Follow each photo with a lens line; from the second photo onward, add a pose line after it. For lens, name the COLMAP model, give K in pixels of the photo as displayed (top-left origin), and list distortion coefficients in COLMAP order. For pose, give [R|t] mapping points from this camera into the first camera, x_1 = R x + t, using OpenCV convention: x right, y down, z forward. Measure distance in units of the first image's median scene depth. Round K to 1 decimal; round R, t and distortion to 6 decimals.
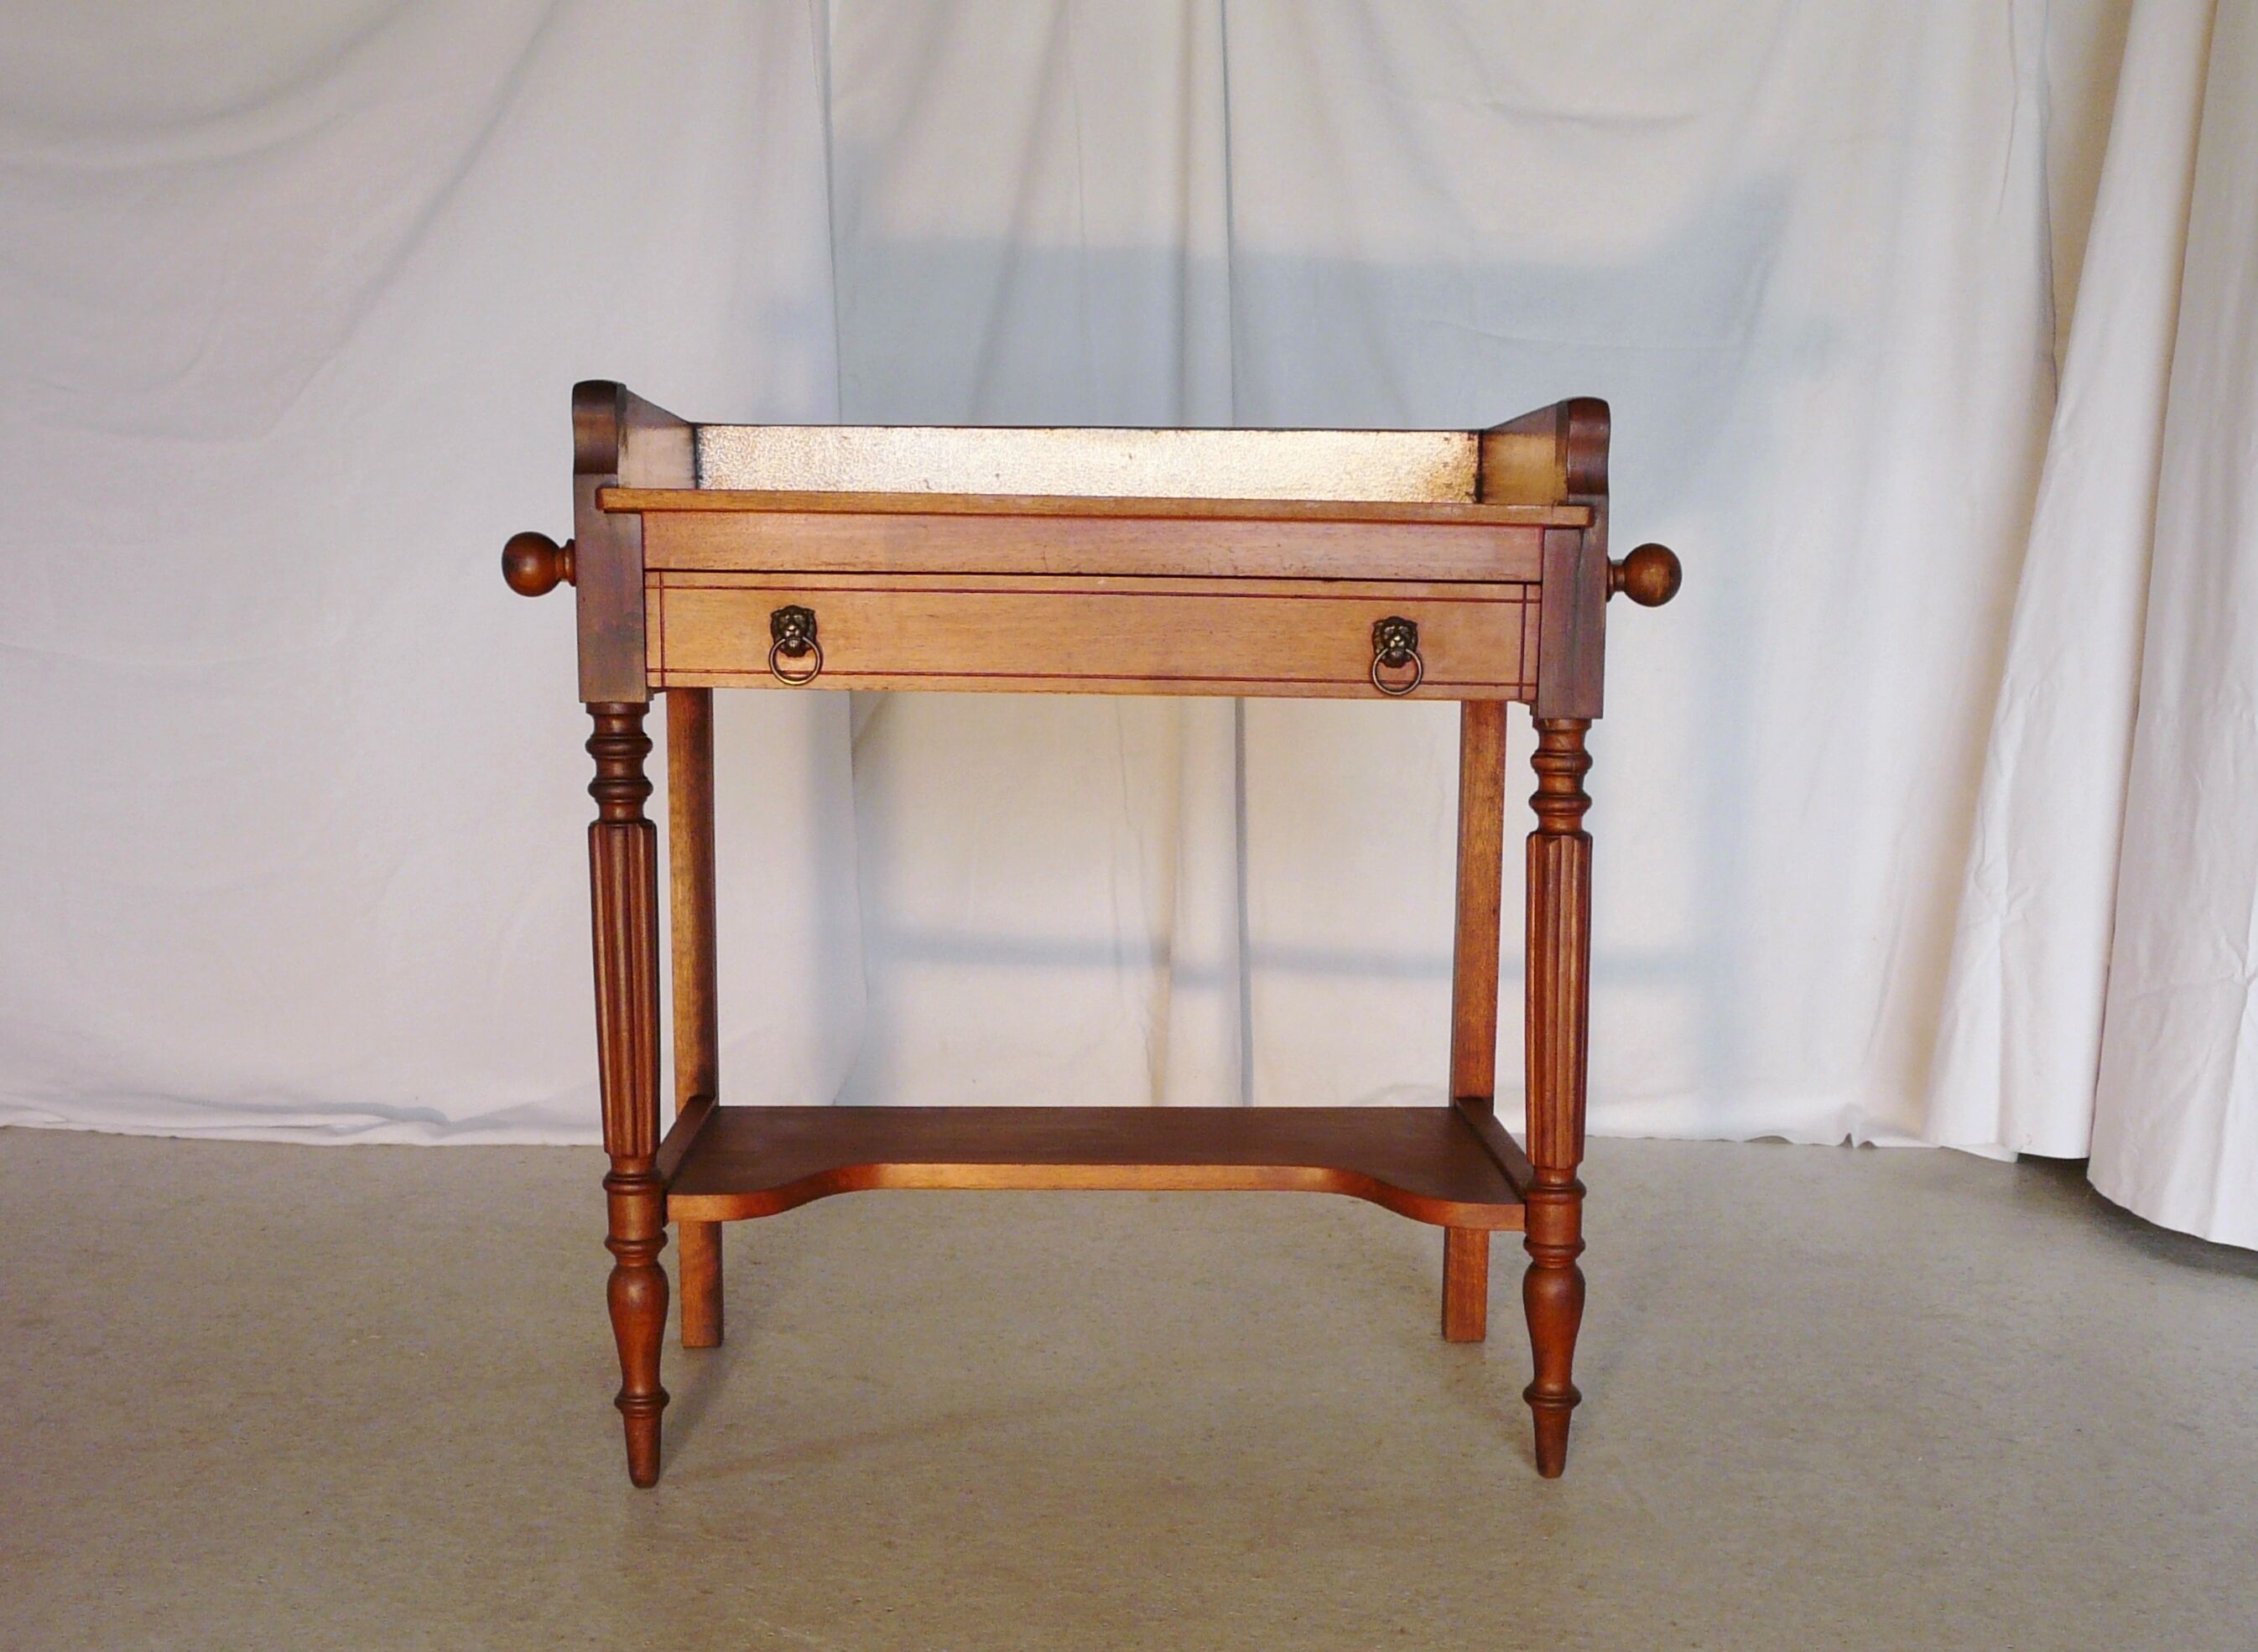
lens RADIAL K [[2132.5, 0, 1129.0], [0, 2132.5, 826.0], [0, 0, 1]] dist [-0.003535, -0.013595]
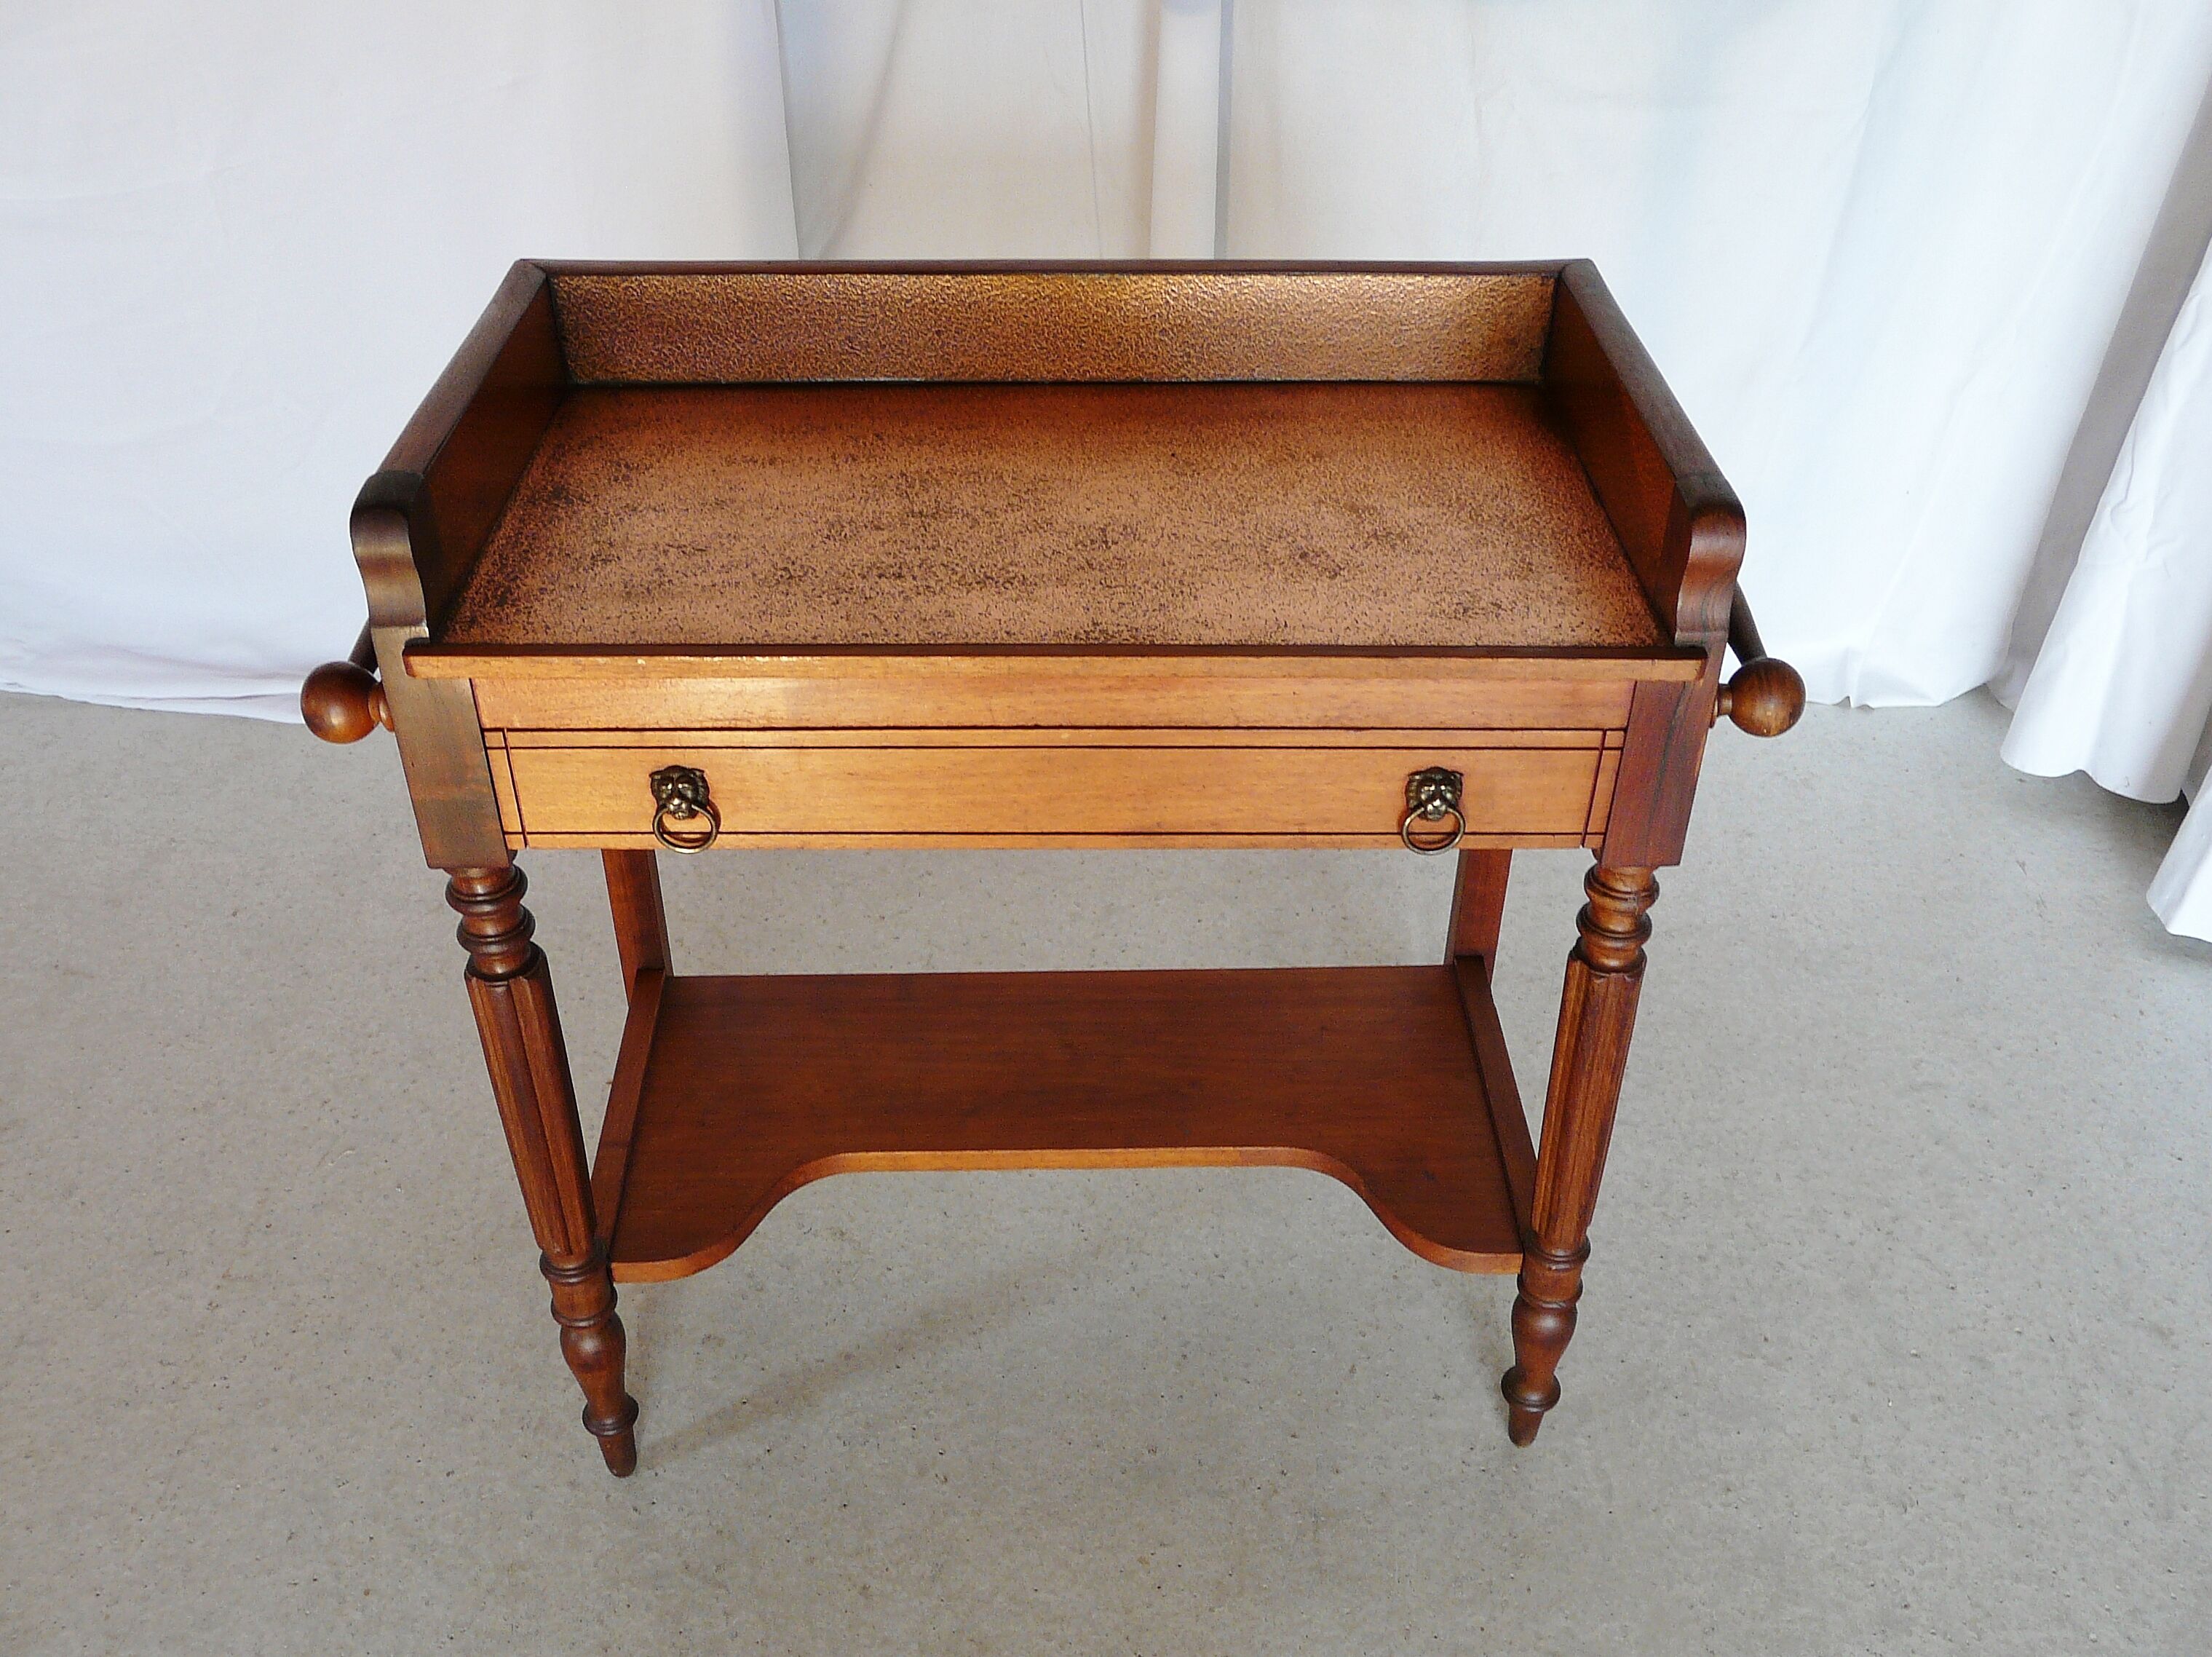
lens RADIAL K [[1943.1, 0, 1097.9], [0, 1943.1, 829.4], [0, 0, 1]] dist [-0.005077, 0.004496]
pose [[0.999942, 0.003960, -0.010005, 0.006369], [0.001117, 0.886585, 0.462564, -0.412028], [0.010702, -0.462548, 0.886530, 0.347758]]
